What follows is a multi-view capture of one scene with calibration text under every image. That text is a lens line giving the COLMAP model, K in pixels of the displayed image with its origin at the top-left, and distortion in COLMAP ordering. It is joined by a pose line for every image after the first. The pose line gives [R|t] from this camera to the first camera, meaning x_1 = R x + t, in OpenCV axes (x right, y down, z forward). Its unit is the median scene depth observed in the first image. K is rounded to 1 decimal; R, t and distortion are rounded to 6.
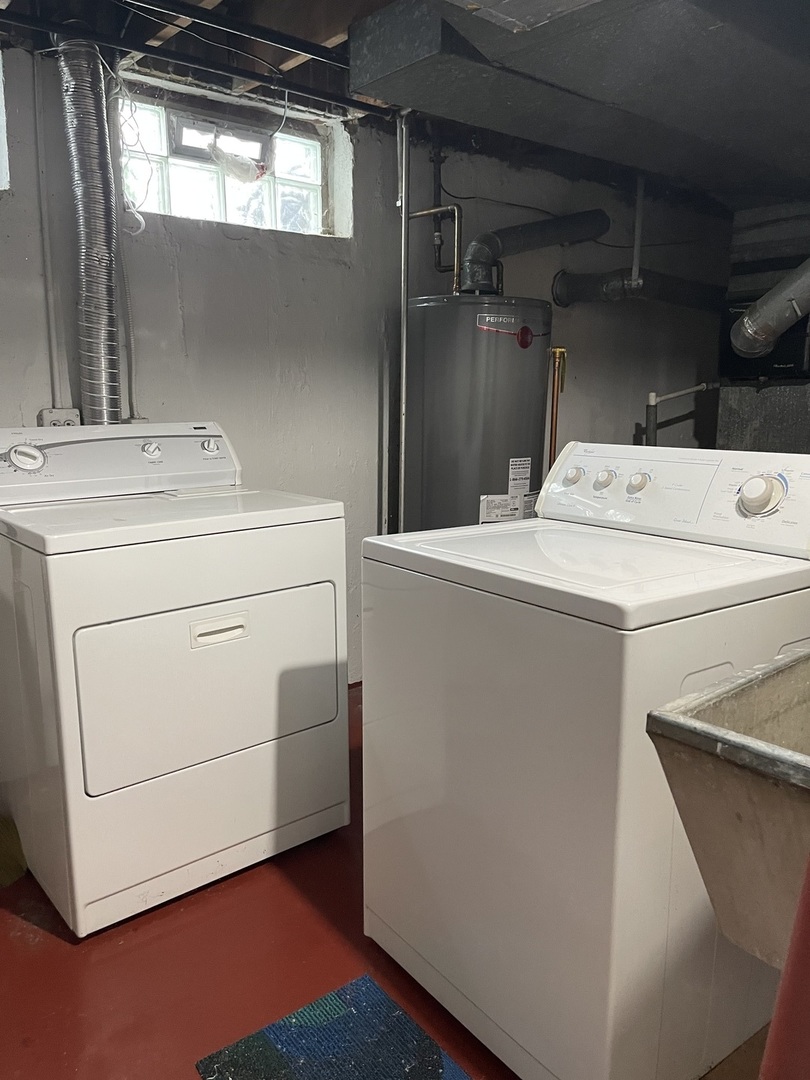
lens RADIAL K [[810.0, 0, 399.2], [0, 810.0, 539.4], [0, 0, 1]] dist [0.020454, -0.039857]
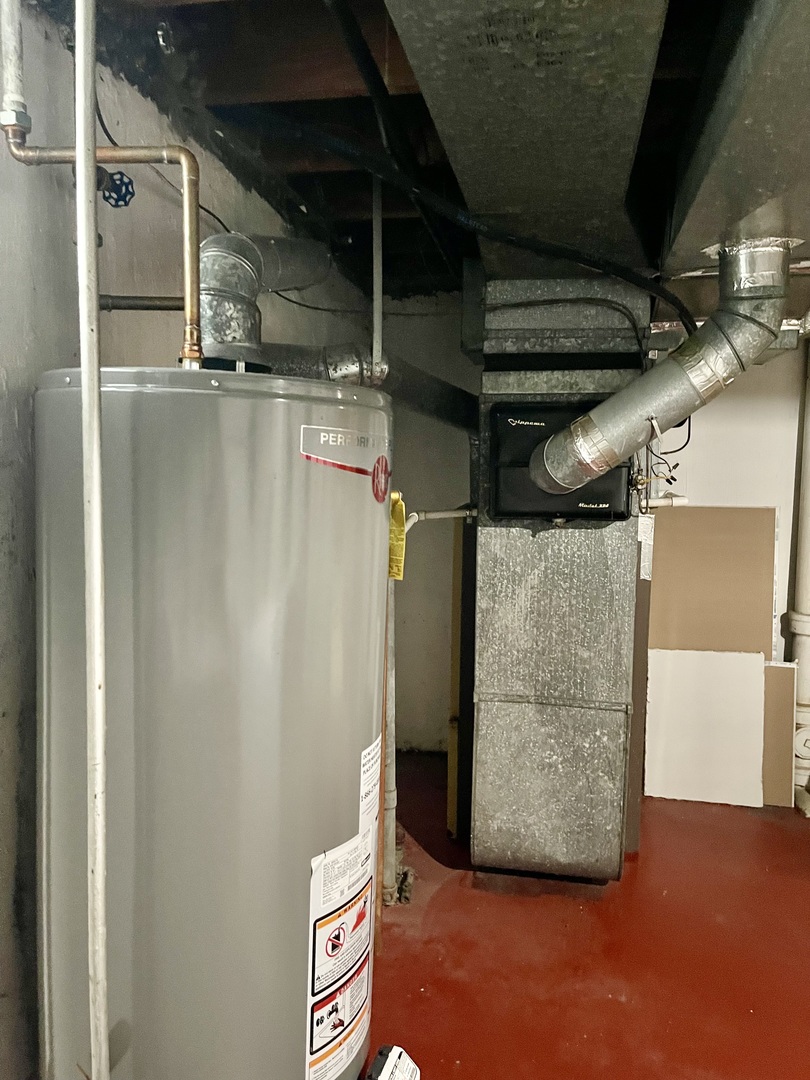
lens RADIAL K [[810.0, 0, 415.8], [0, 810.0, 549.6], [0, 0, 1]] dist [0.020454, -0.039857]
pose [[0.770967, -0.052803, 0.634682, -0.102954], [0.097901, 0.994538, -0.036181, -0.178174], [-0.629305, 0.090031, 0.771926, 0.600375]]
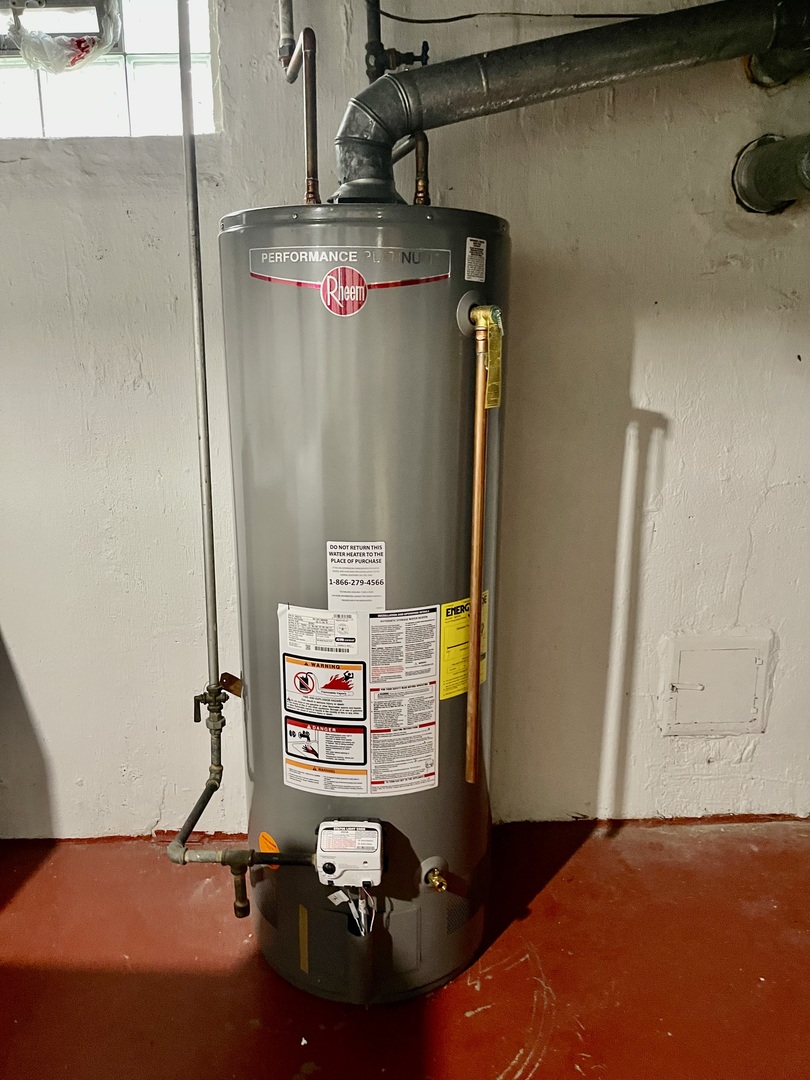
lens RADIAL K [[810.0, 0, 381.3], [0, 810.0, 563.6], [0, 0, 1]] dist [0.020454, -0.039857]
pose [[0.785610, 0.146842, -0.601044, 0.437379], [-0.101664, 0.988861, 0.108708, -0.135258], [0.610312, -0.024298, 0.791788, 0.588678]]
